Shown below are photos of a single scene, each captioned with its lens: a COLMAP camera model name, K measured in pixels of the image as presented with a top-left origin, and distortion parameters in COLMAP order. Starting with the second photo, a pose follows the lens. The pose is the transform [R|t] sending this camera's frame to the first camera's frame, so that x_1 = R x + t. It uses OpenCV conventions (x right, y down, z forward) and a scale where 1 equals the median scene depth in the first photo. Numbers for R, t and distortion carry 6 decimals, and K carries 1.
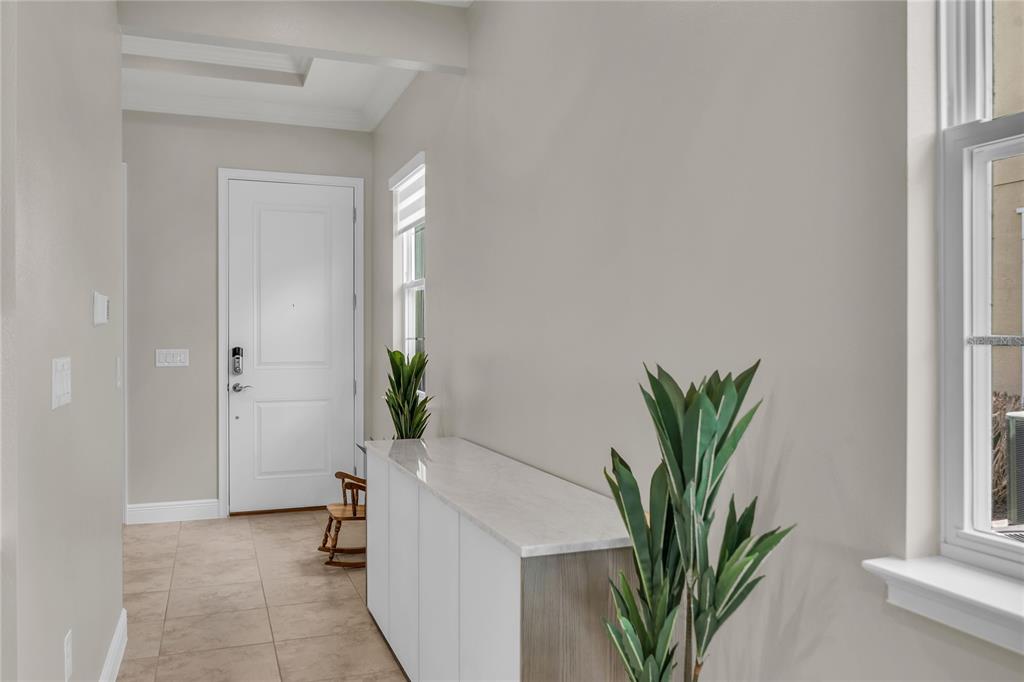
lens RADIAL K [[800.0, 0, 511.0], [0, 800.0, 338.2], [0, 0, 1]] dist [-0.008852, -0.000854]
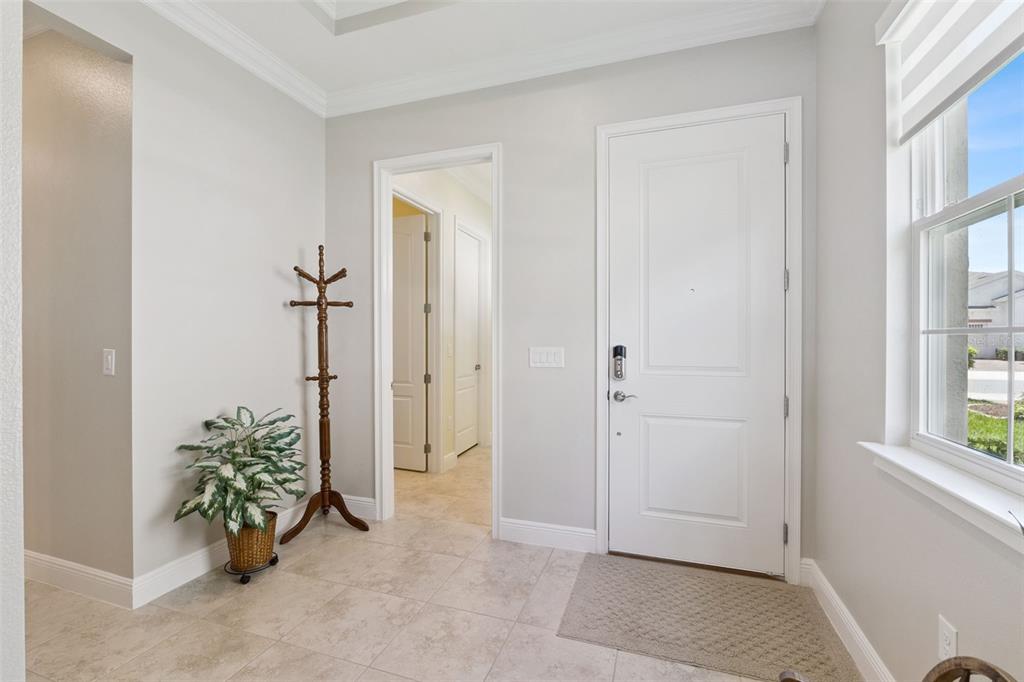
lens RADIAL K [[444.7, 0, 510.1], [0, 444.7, 340.4], [0, 0, 1]] dist [-0.014113, -0.000377]
pose [[0.768620, 0.003101, -0.639698, -0.142590], [-0.002997, 0.999995, 0.001247, 0.005871], [0.639699, 0.000959, 0.768625, 0.589810]]
